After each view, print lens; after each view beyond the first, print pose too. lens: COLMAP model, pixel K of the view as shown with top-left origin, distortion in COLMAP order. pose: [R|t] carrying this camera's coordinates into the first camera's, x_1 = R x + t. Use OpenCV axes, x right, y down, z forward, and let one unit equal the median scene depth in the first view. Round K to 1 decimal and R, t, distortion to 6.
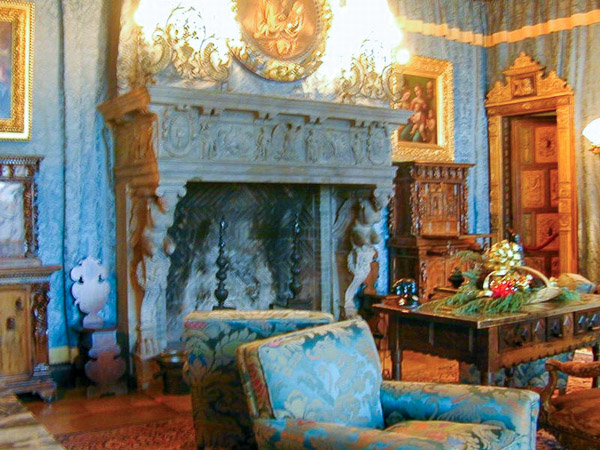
lens RADIAL K [[689.6, 0, 300.0], [0, 689.6, 225.0], [0, 0, 1]] dist [-0.159957, 0.049810]
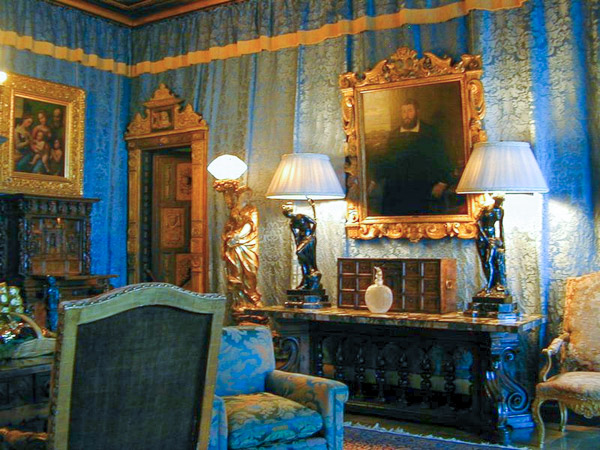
lens RADIAL K [[689.6, 0, 300.0], [0, 689.6, 225.0], [0, 0, 1]] dist [-0.159957, 0.049810]
pose [[0.932395, 0.025919, 0.360511, 0.171080], [-0.005159, 0.998278, -0.058428, -0.001428], [-0.361405, 0.052618, 0.930923, 0.037706]]
